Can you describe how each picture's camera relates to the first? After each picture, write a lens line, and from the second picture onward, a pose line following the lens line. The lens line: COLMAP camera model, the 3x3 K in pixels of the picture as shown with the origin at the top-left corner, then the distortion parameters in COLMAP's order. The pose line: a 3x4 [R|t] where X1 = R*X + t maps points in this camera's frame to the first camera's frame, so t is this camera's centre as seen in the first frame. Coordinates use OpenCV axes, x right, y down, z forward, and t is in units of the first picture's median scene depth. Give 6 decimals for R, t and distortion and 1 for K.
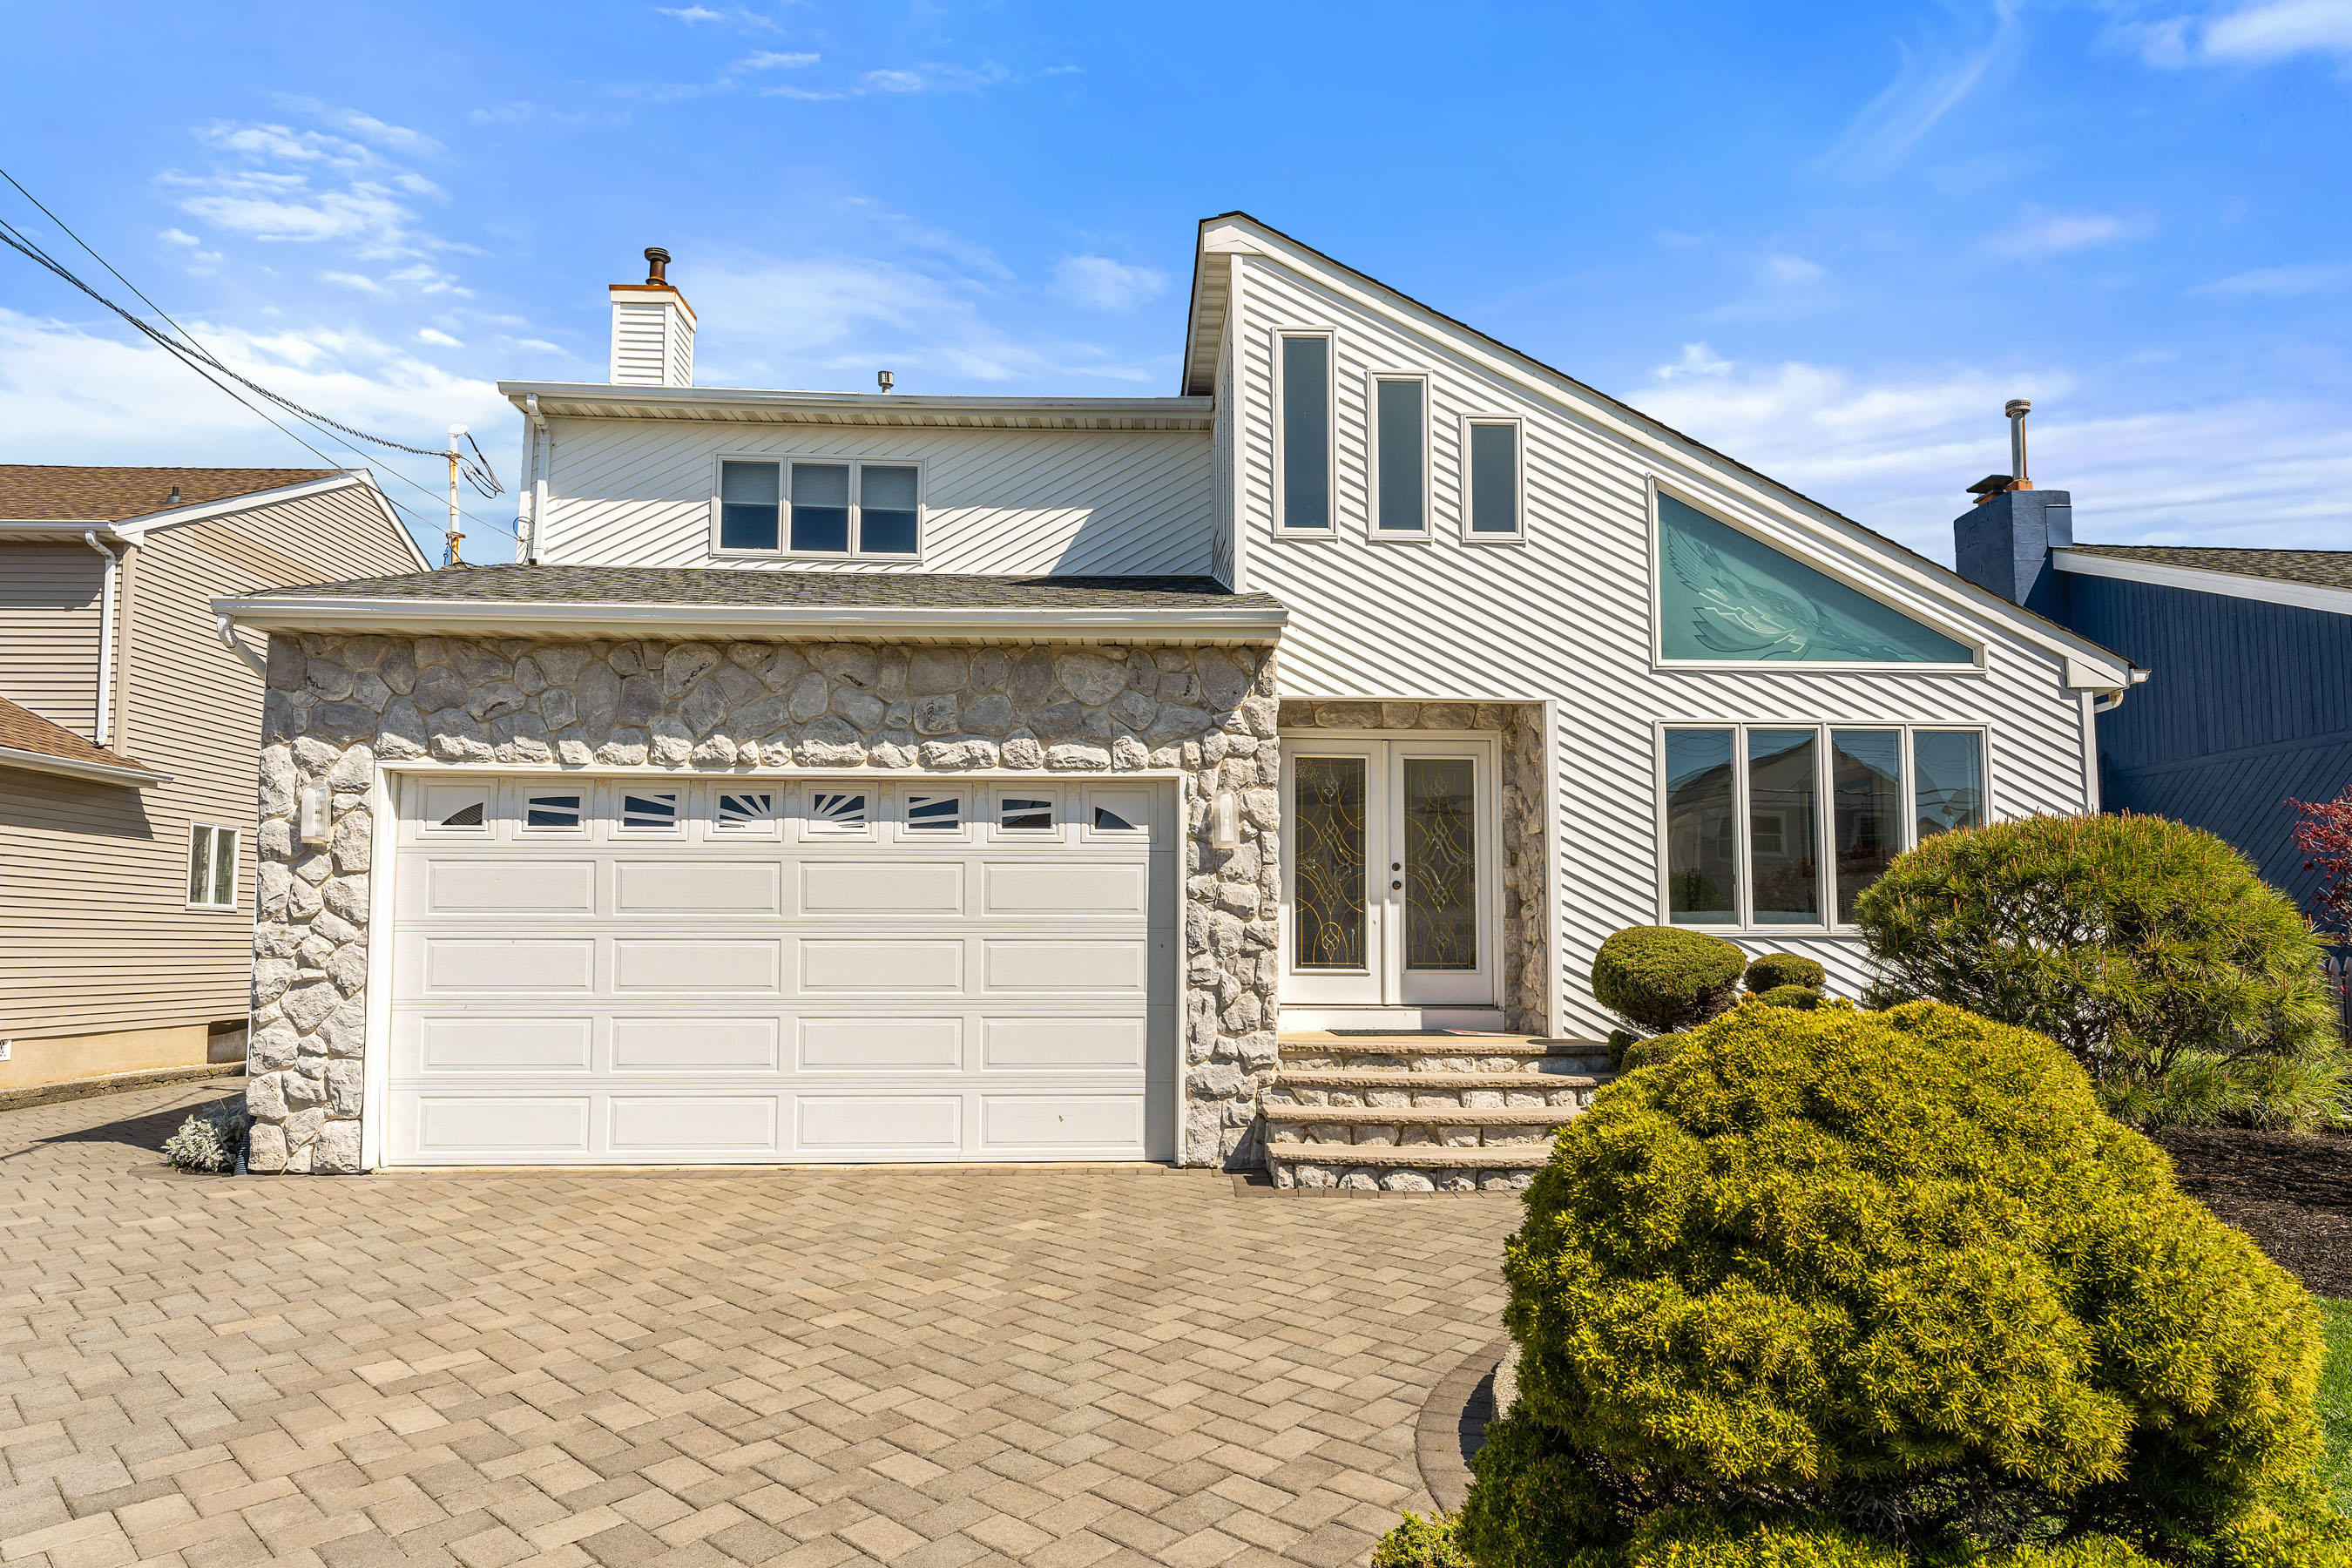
lens RADIAL K [[1295.1, 0, 1168.9], [0, 1295.1, 862.7], [0, 0, 1]] dist [-0.000293, -0.000216]
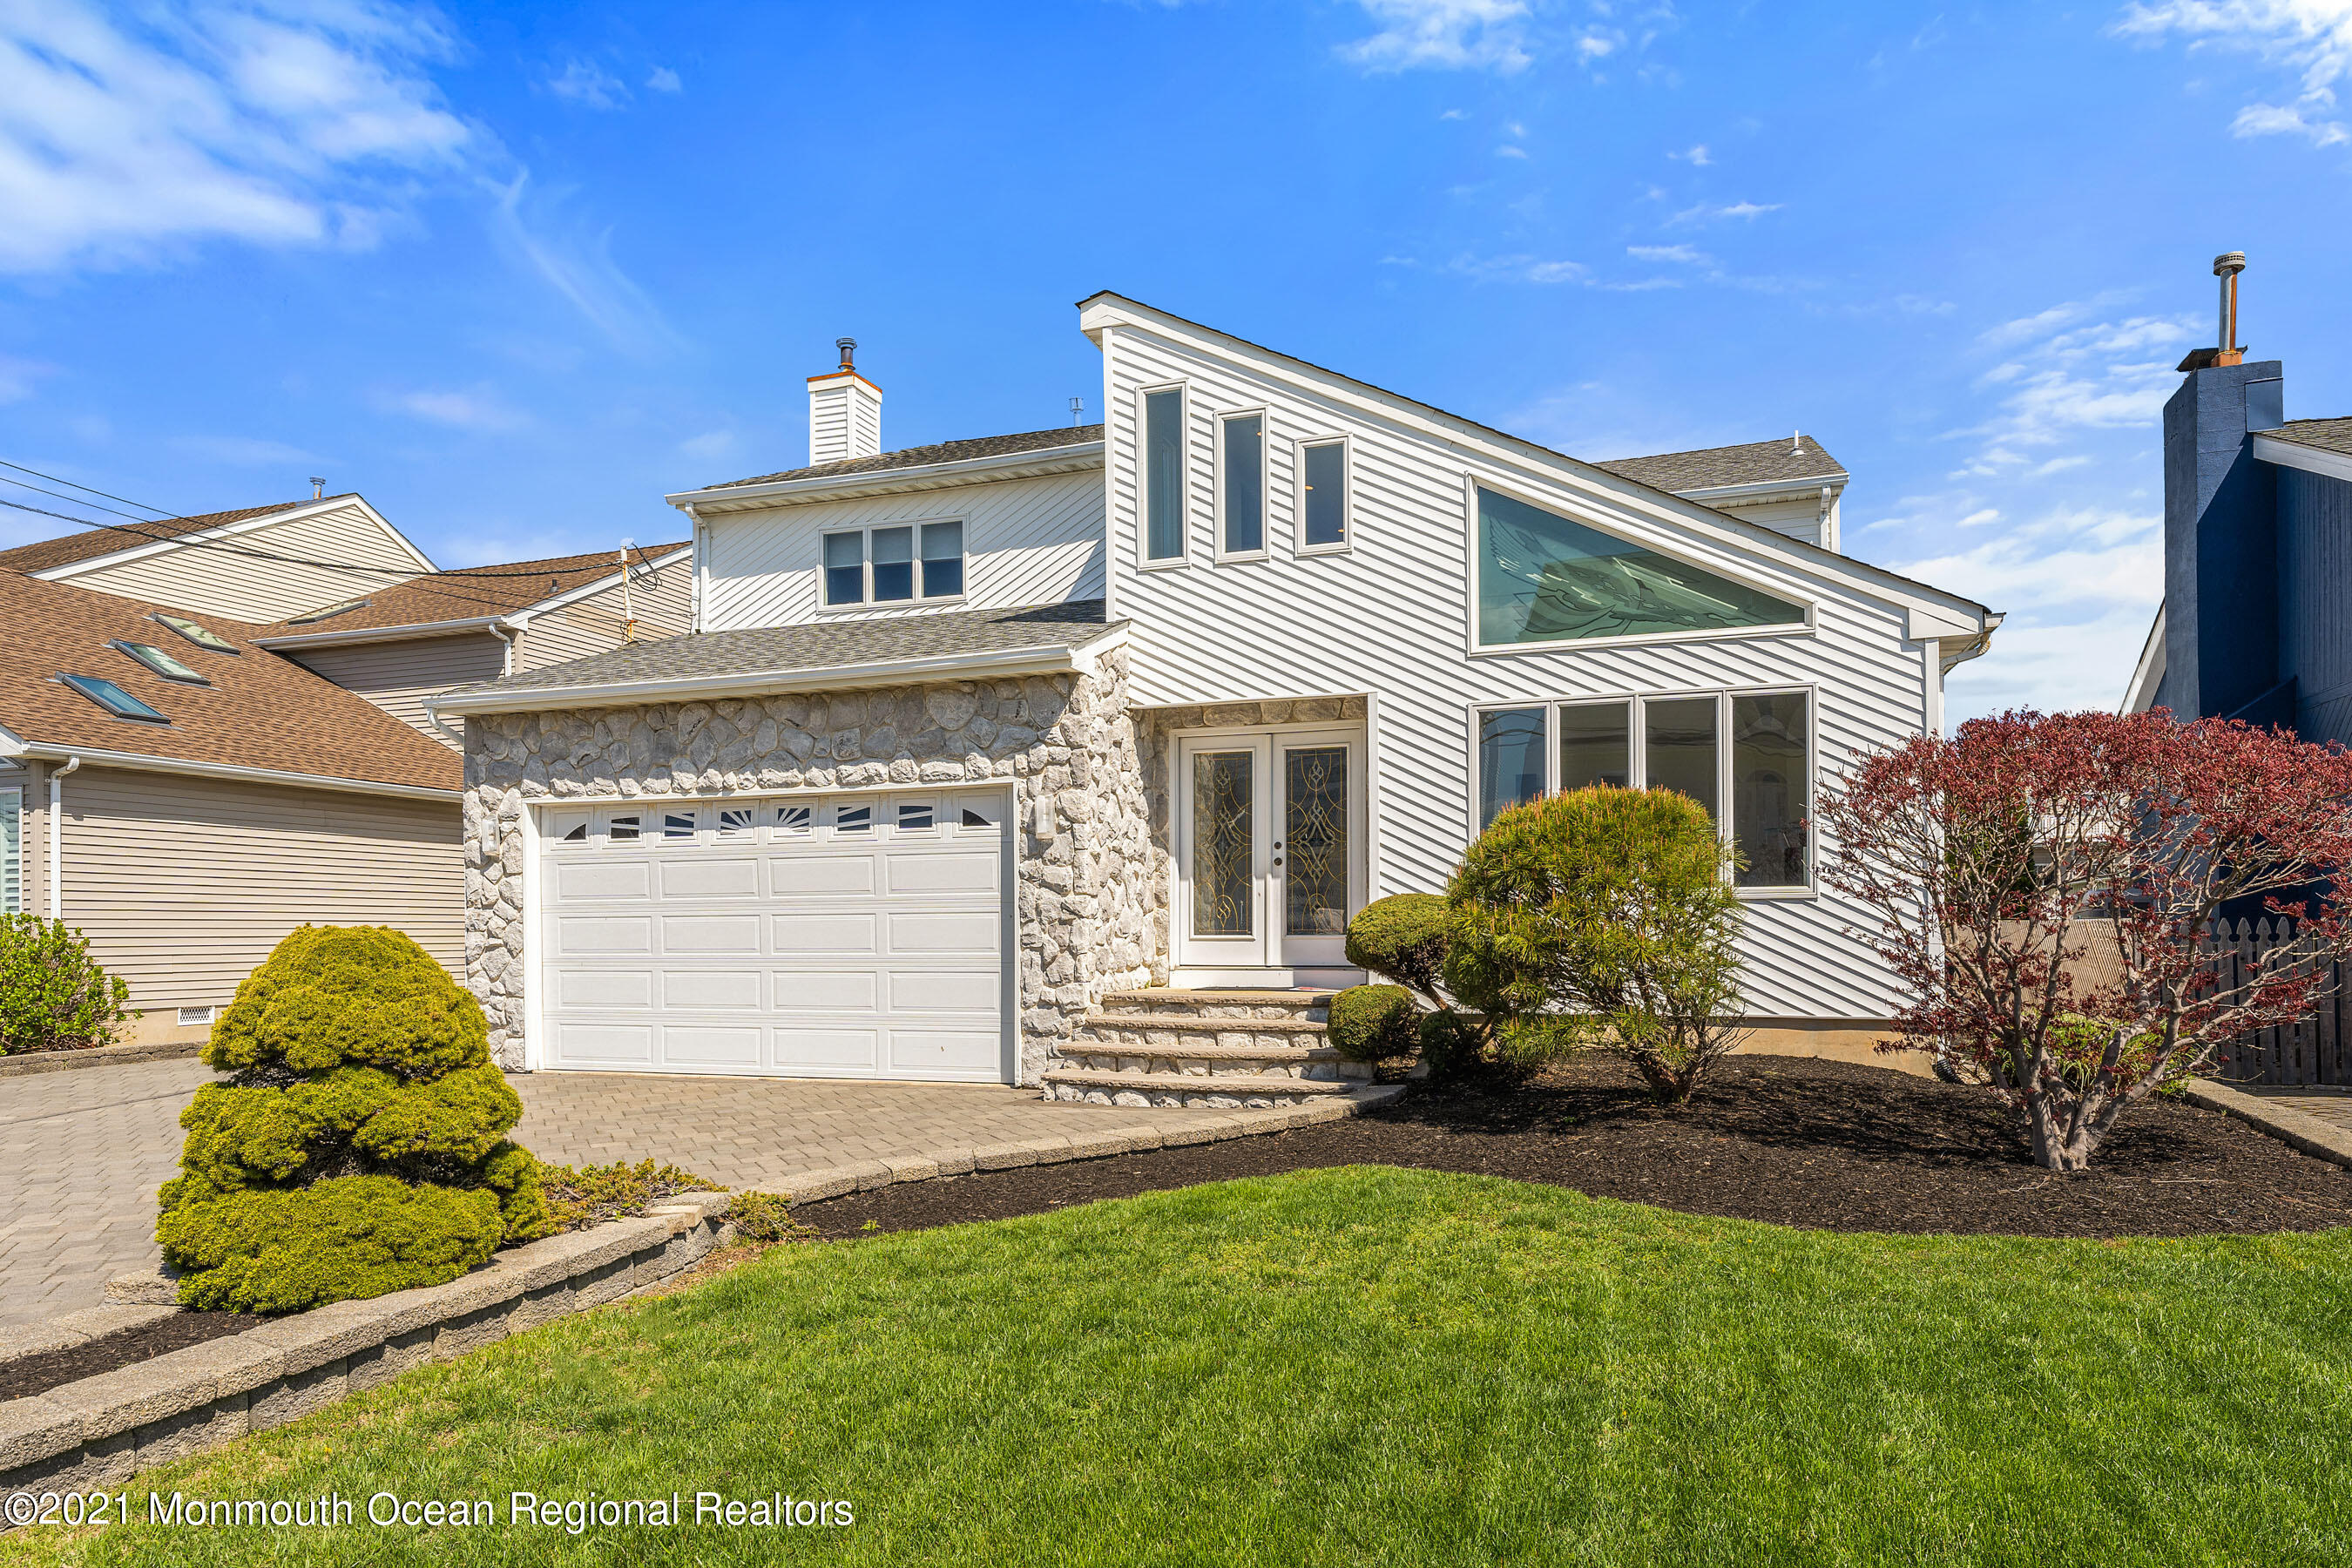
lens RADIAL K [[1411.3, 0, 1161.0], [0, 1411.3, 931.2], [0, 0, 1]] dist [0.001346, -0.005106]
pose [[0.927152, -0.008658, -0.374585, 0.653174], [0.033329, 0.997676, 0.059434, 0.001120], [0.373200, -0.067589, 0.925286, -0.228971]]
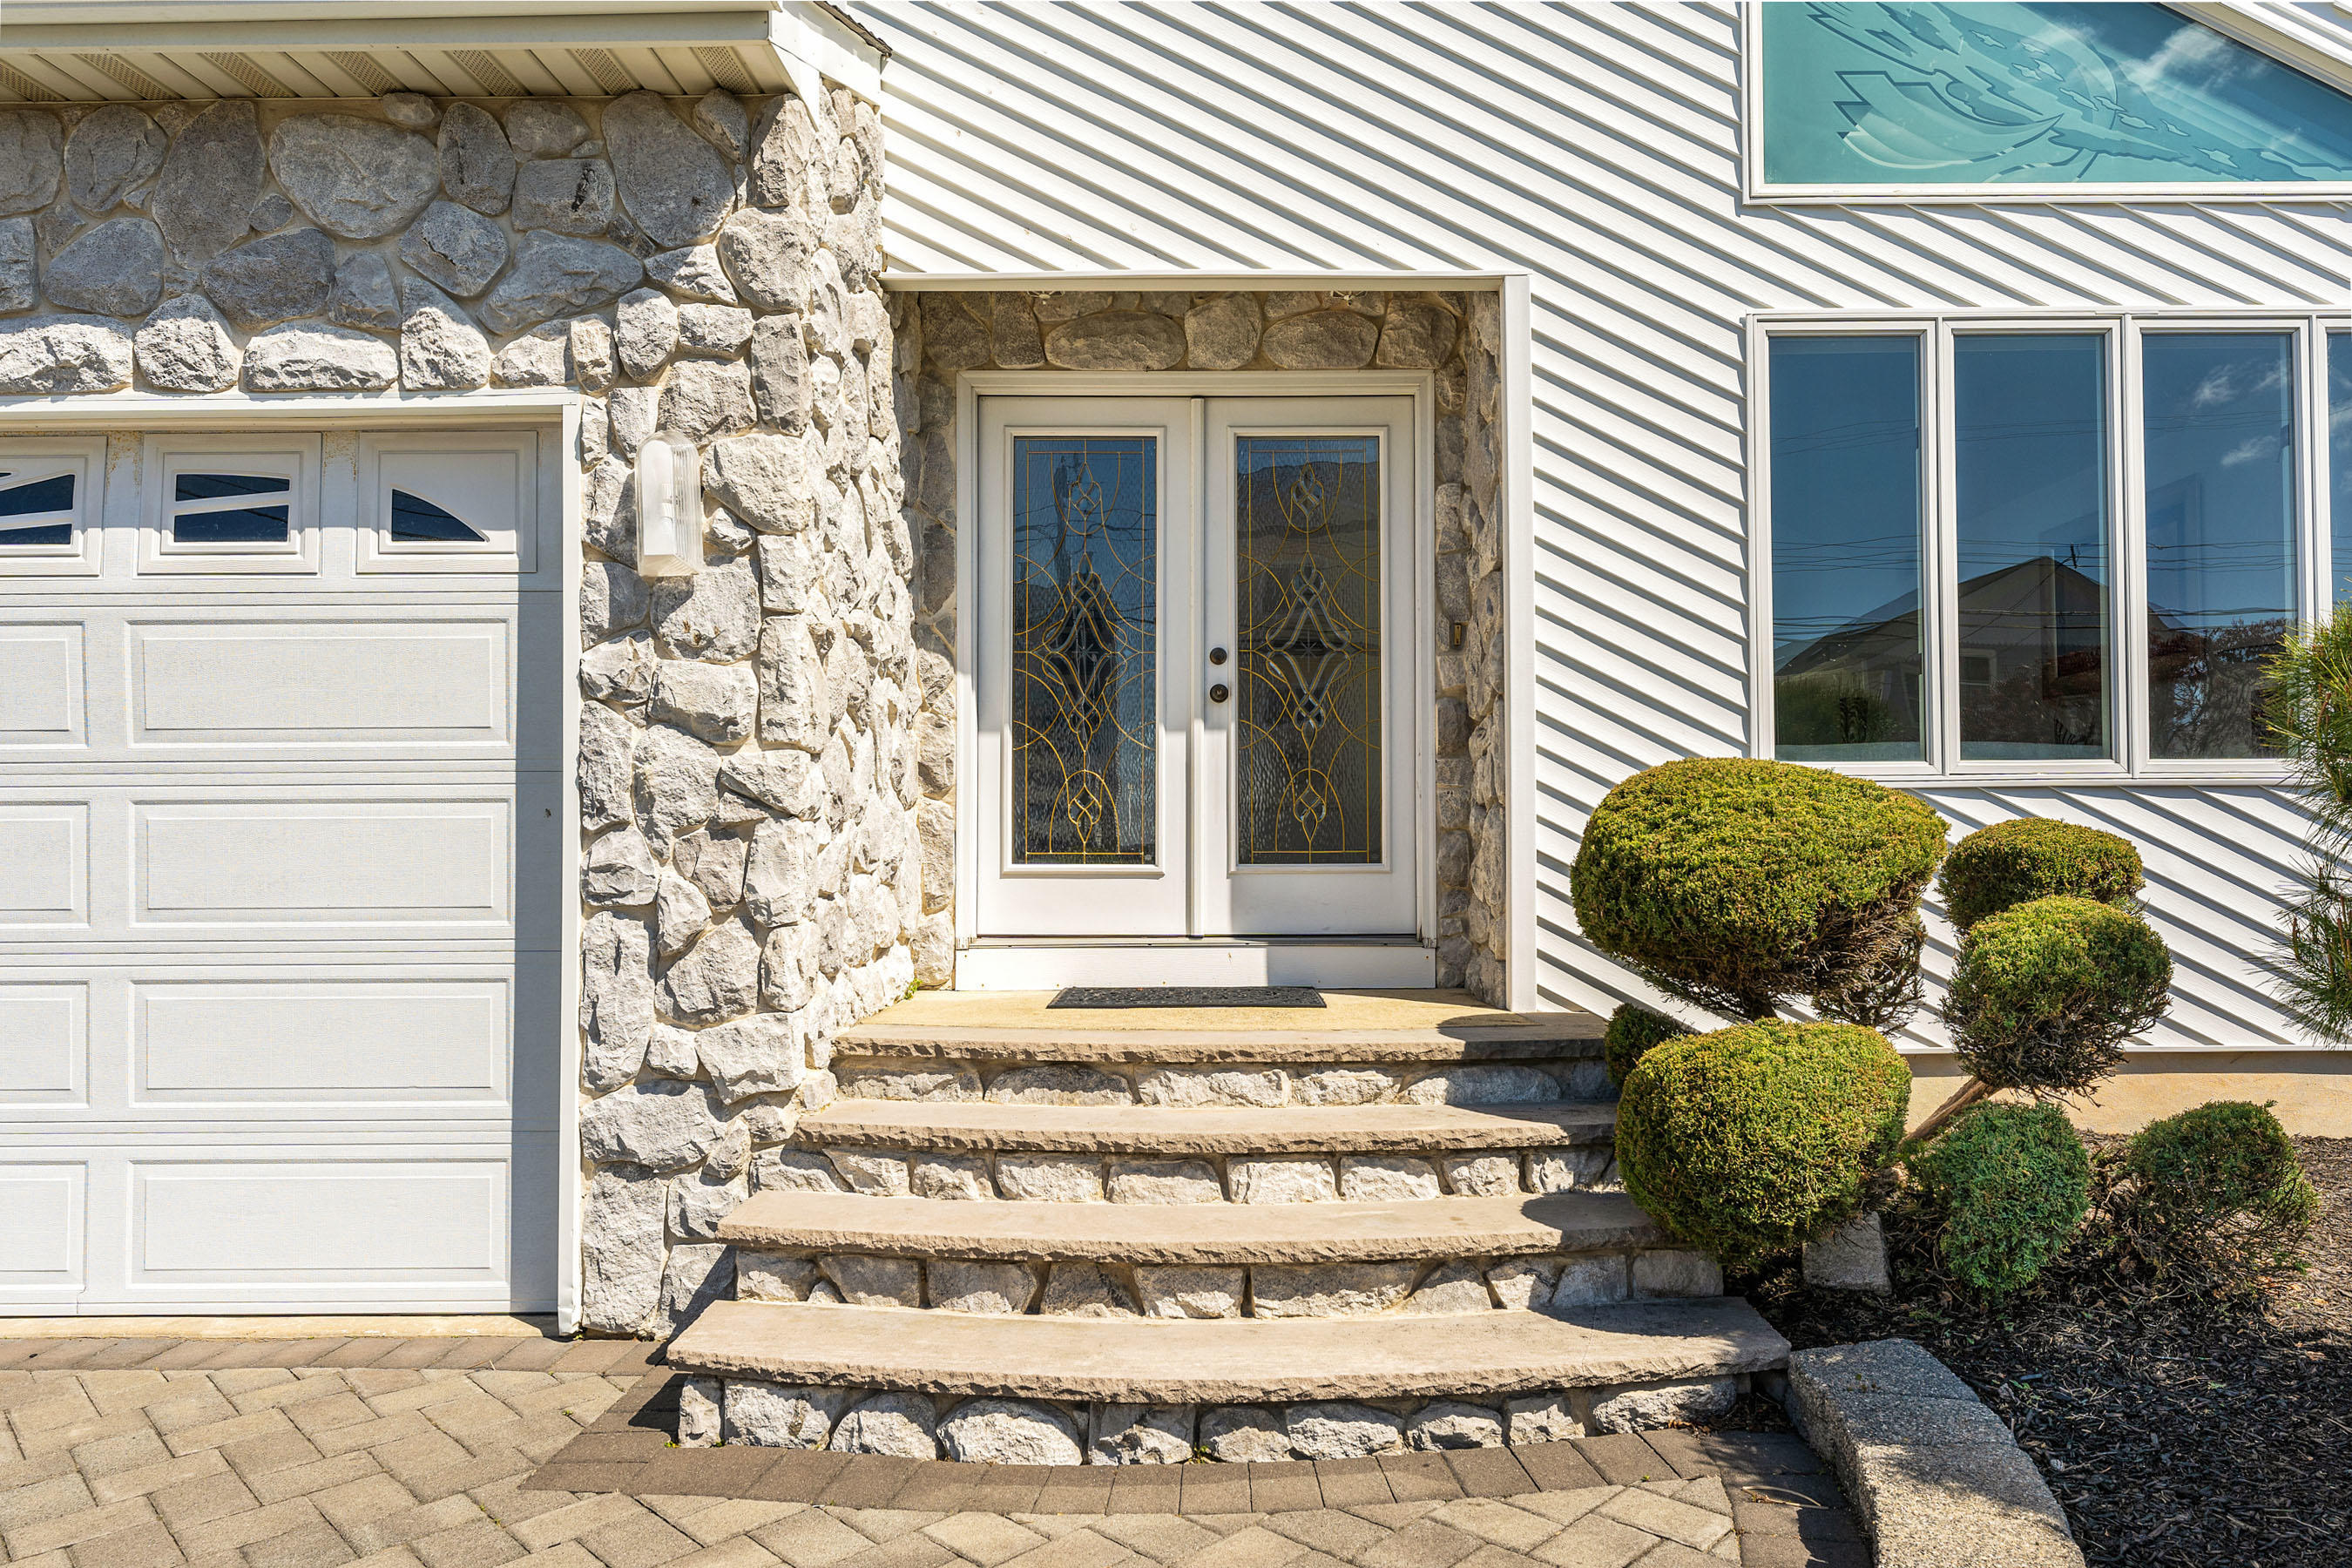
lens RADIAL K [[1478.0, 0, 1204.3], [0, 1478.0, 812.6], [0, 0, 1]] dist [0.000478, -0.001142]
pose [[0.999045, -0.008617, -0.042827, 0.232429], [0.010535, 0.998943, 0.044741, 0.044712], [0.042397, -0.045150, 0.998080, 0.525956]]
